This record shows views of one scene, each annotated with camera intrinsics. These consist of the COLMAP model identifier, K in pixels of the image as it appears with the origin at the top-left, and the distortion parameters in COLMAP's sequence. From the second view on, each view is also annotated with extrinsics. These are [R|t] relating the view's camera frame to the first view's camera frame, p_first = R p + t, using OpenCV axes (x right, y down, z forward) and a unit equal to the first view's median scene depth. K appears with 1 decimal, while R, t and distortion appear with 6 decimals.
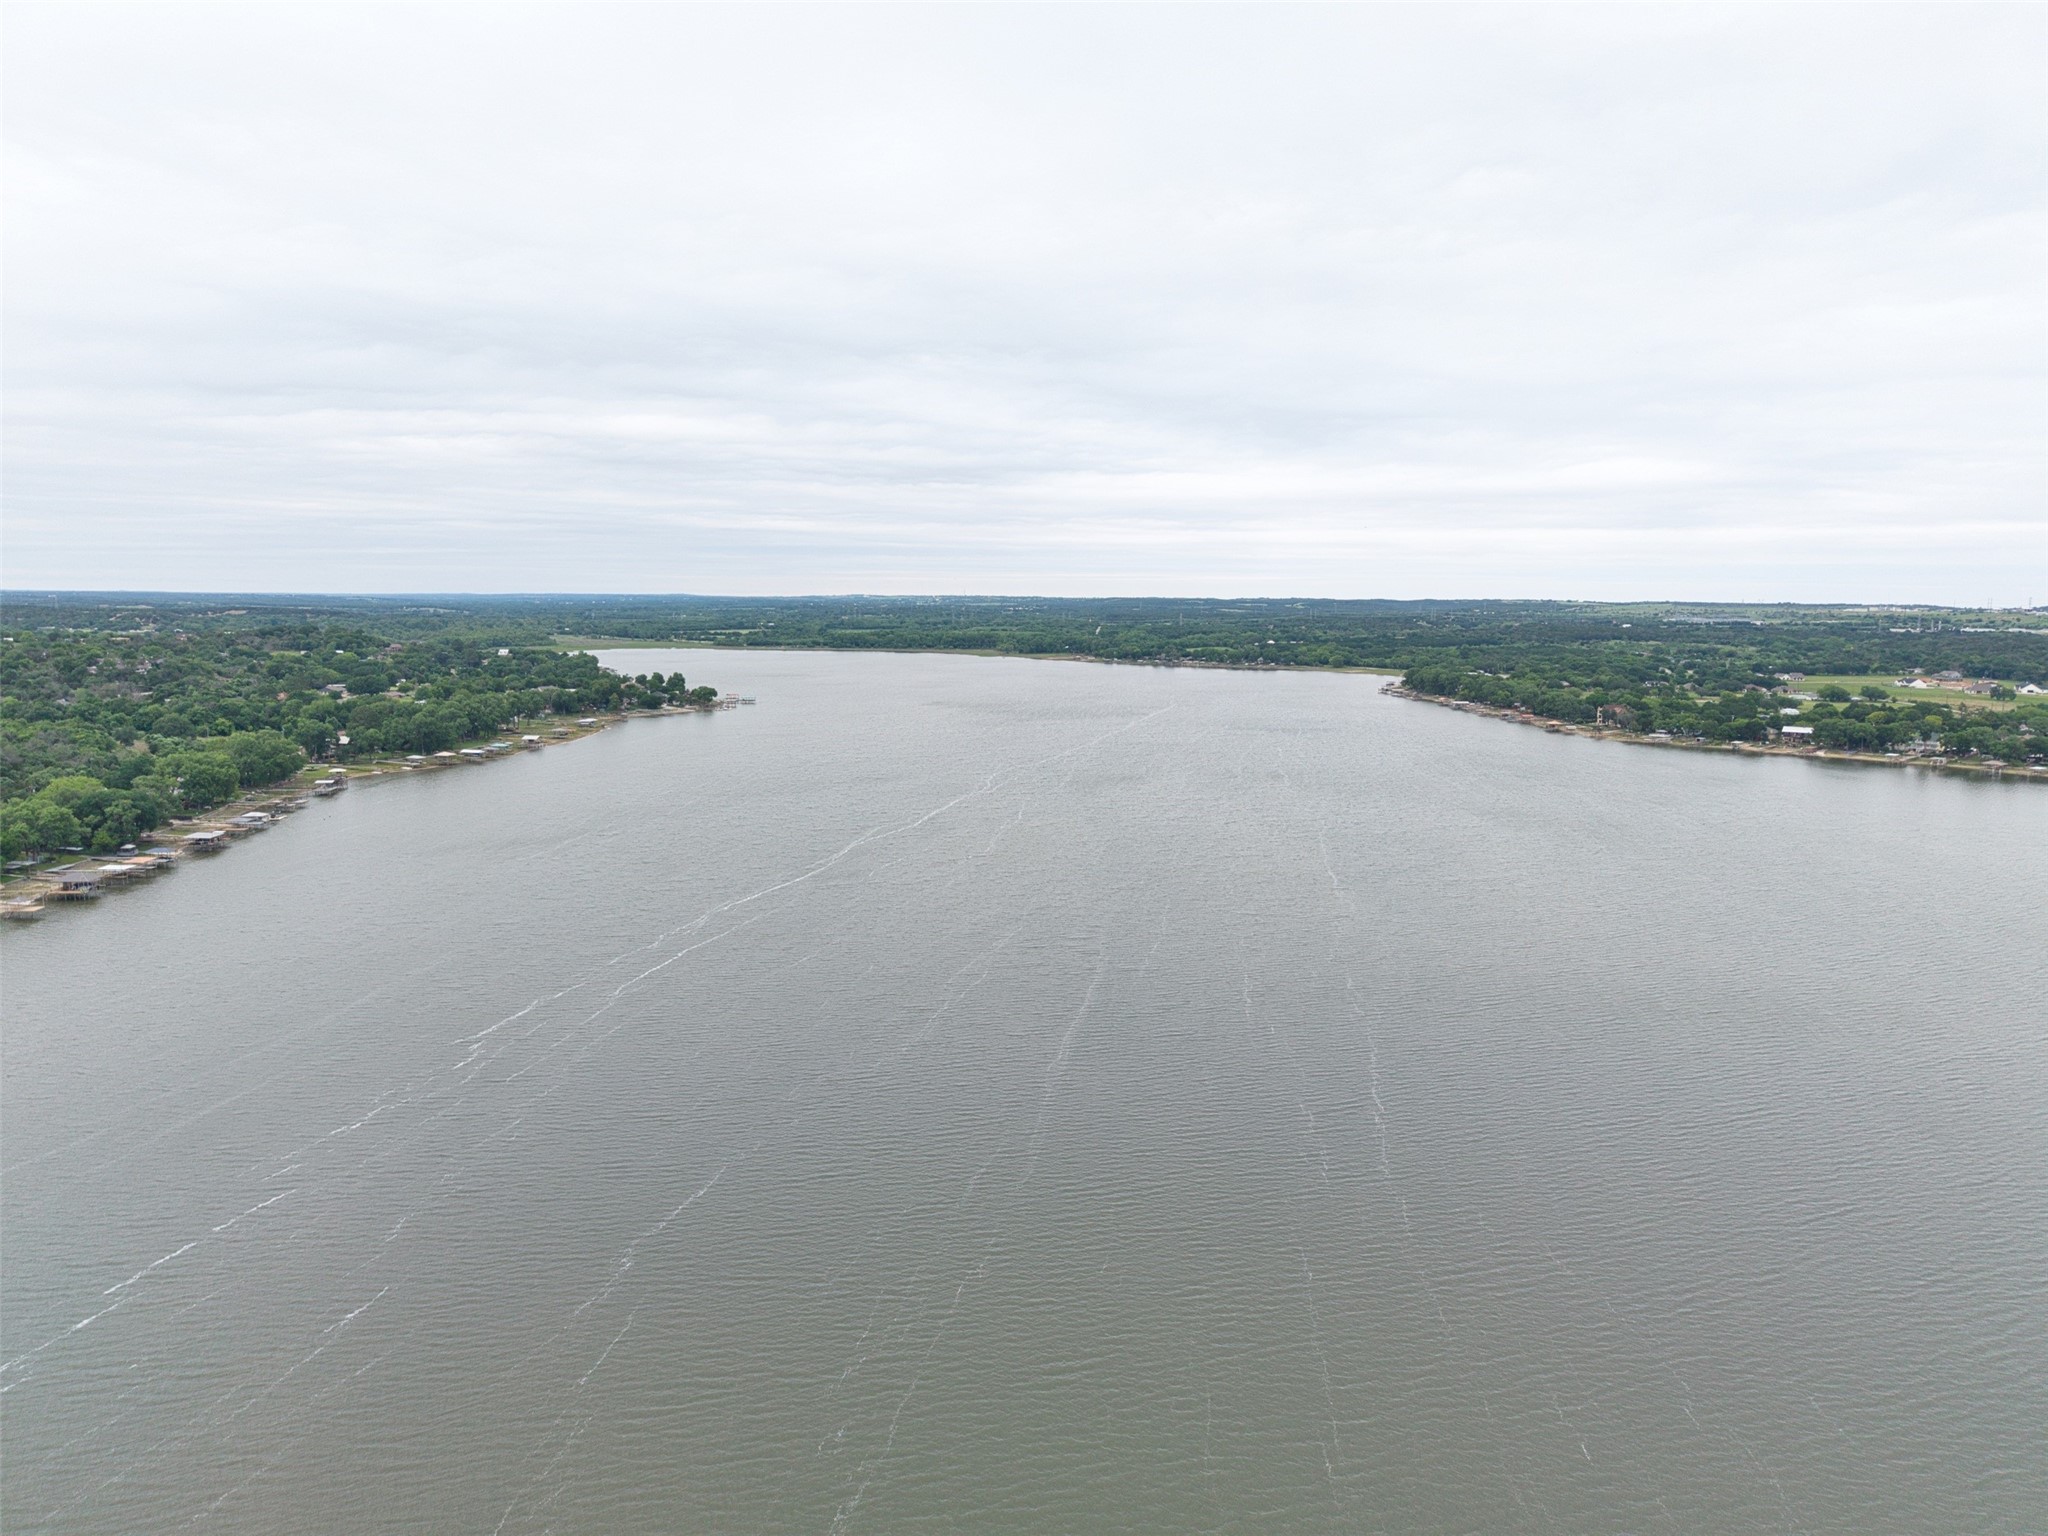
lens RADIAL K [[1370.3, 0, 1039.0], [0, 1370.3, 764.4], [0, 0, 1]] dist [0.024198, -0.023843]
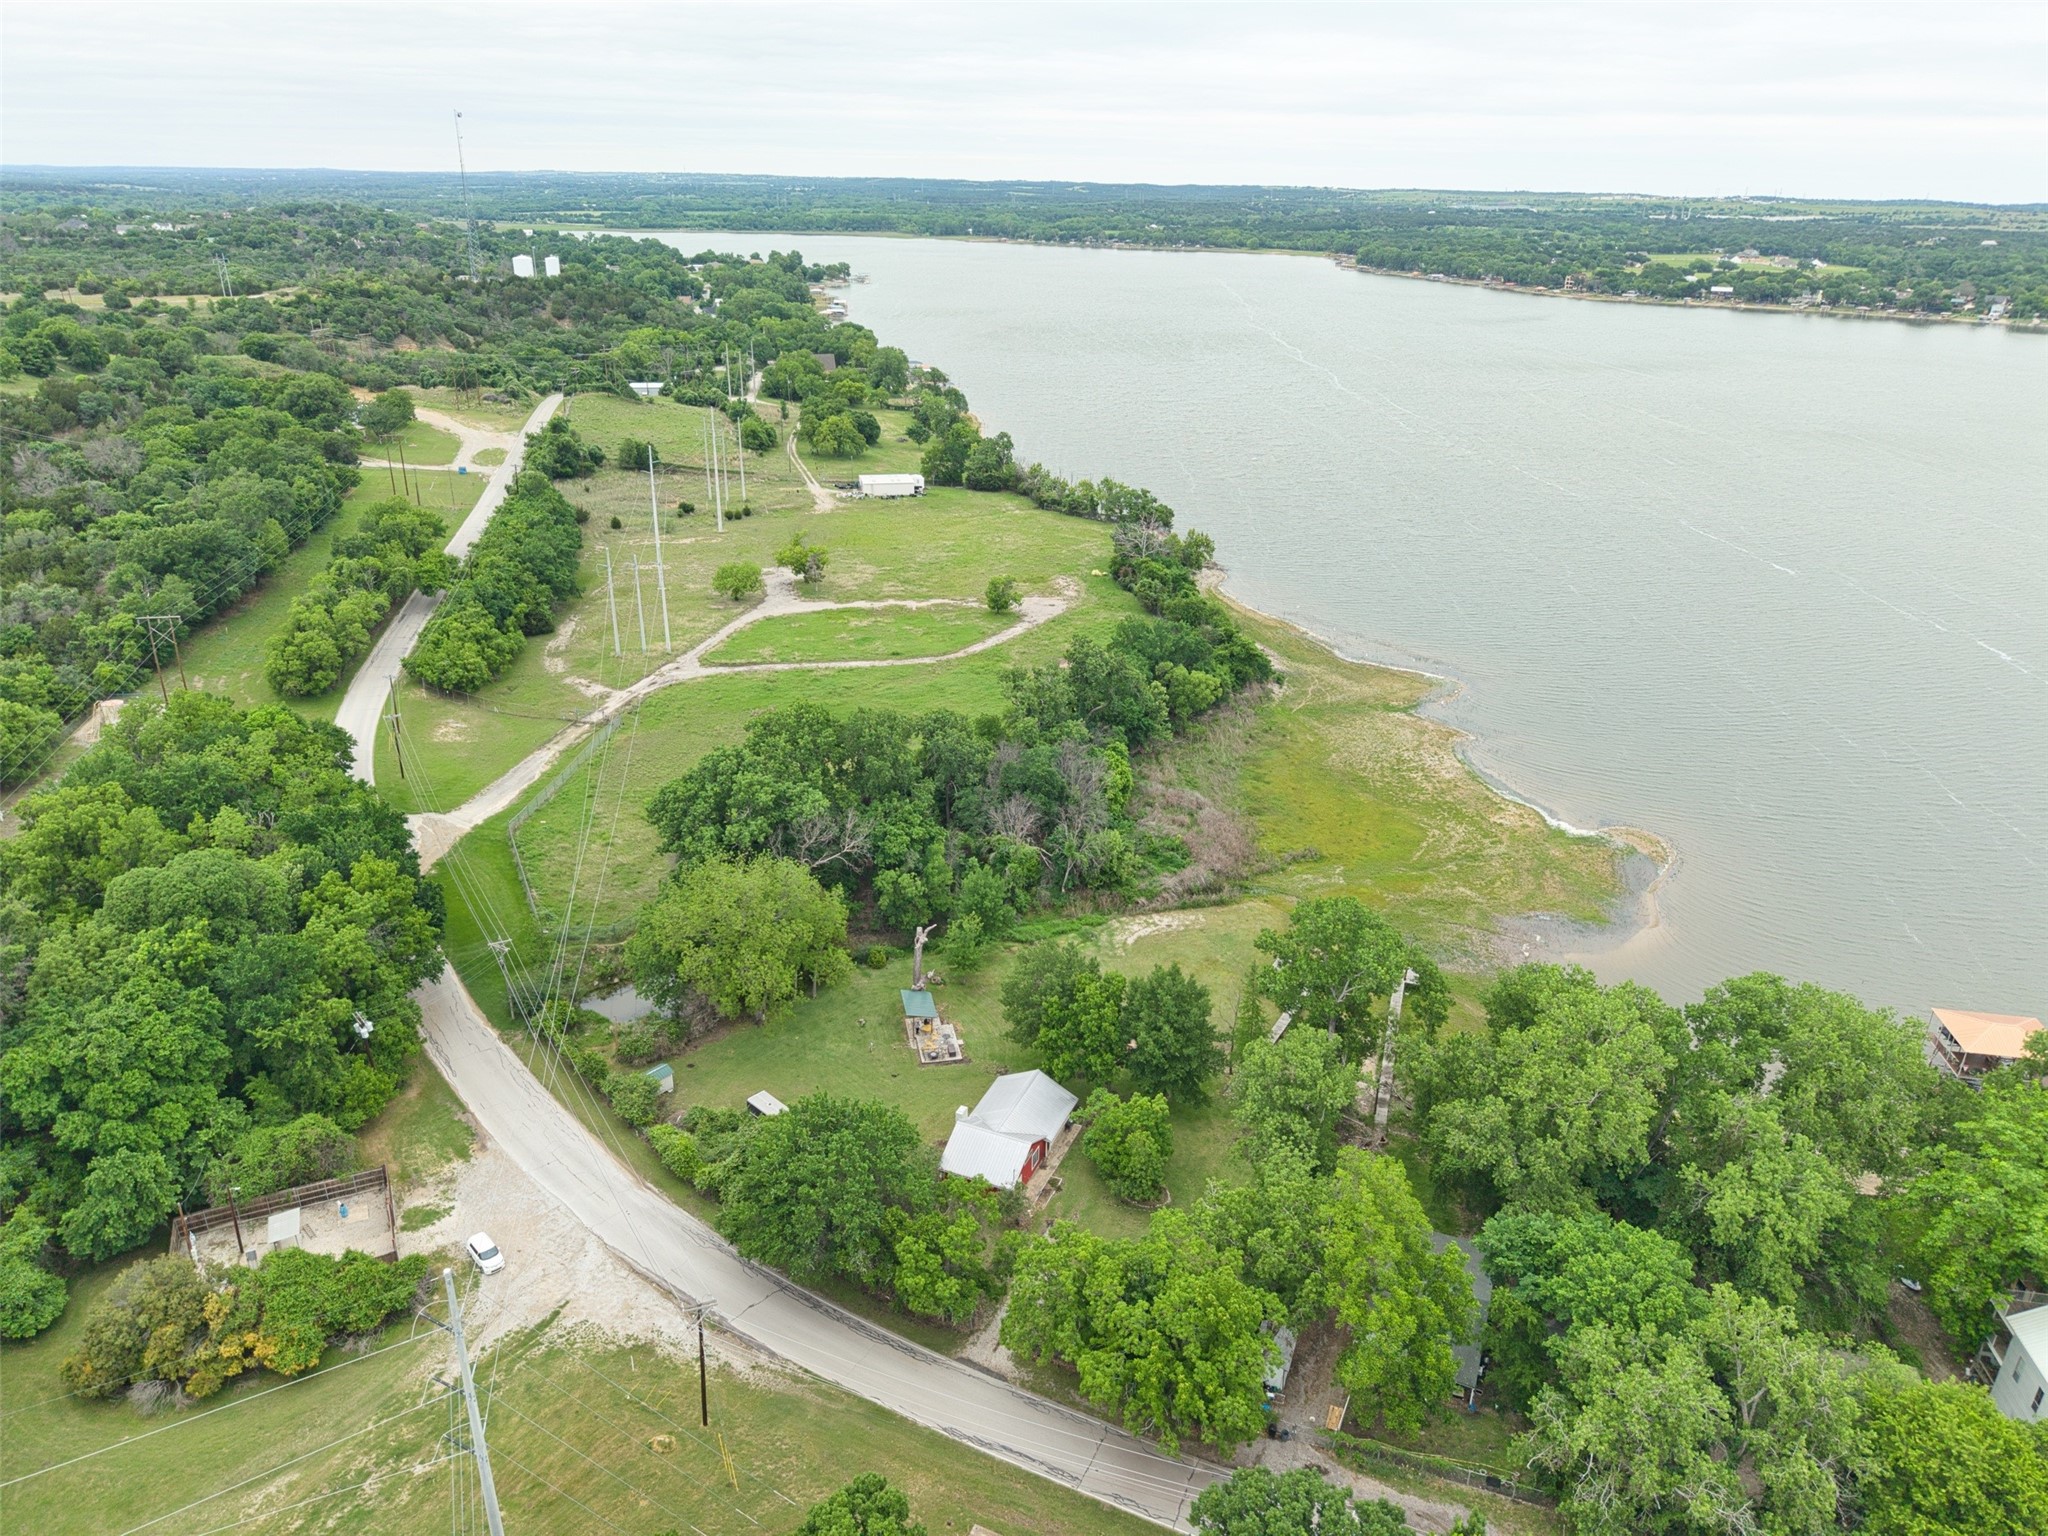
lens RADIAL K [[1370.3, 0, 1026.0], [0, 1370.3, 760.0], [0, 0, 1]] dist [0.024198, -0.023843]
pose [[0.976898, -0.074083, 0.200455, -0.358202], [0.016068, 0.960798, 0.276782, 0.027999], [-0.213101, -0.267167, 0.939792, -0.232244]]
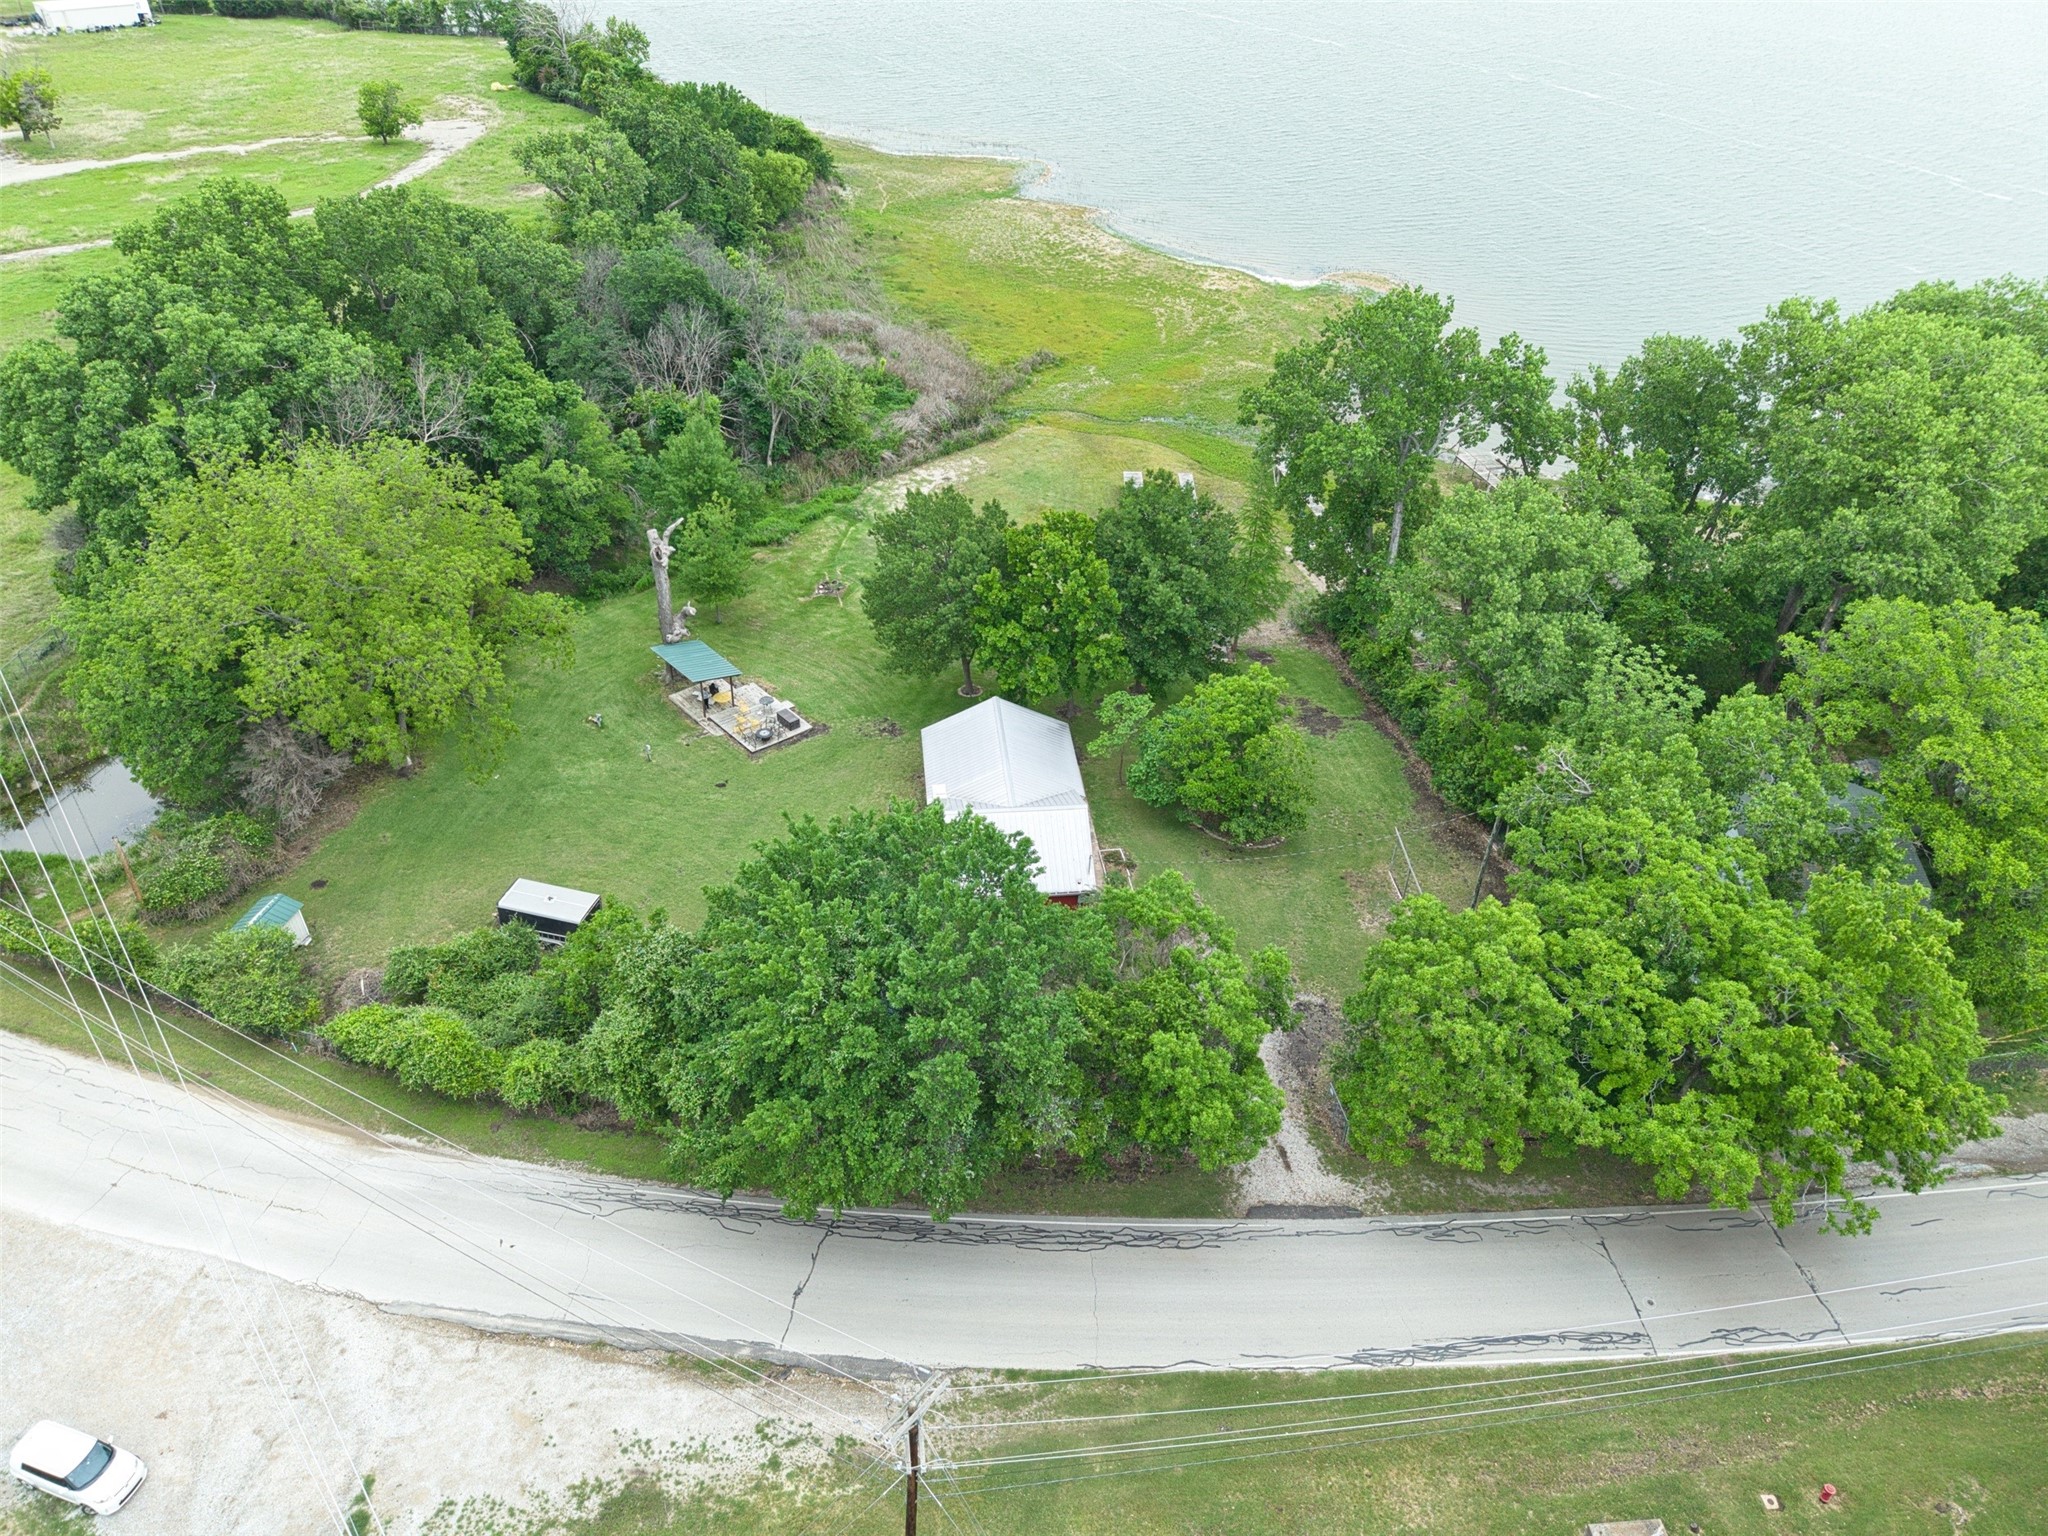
lens RADIAL K [[1370.3, 0, 1020.4], [0, 1370.3, 767.9], [0, 0, 1]] dist [0.024198, -0.023843]
pose [[0.749785, -0.385337, 0.537901, -0.373368], [0.064139, 0.851428, 0.520535, 0.055696], [-0.658565, -0.355789, 0.663103, -0.172429]]
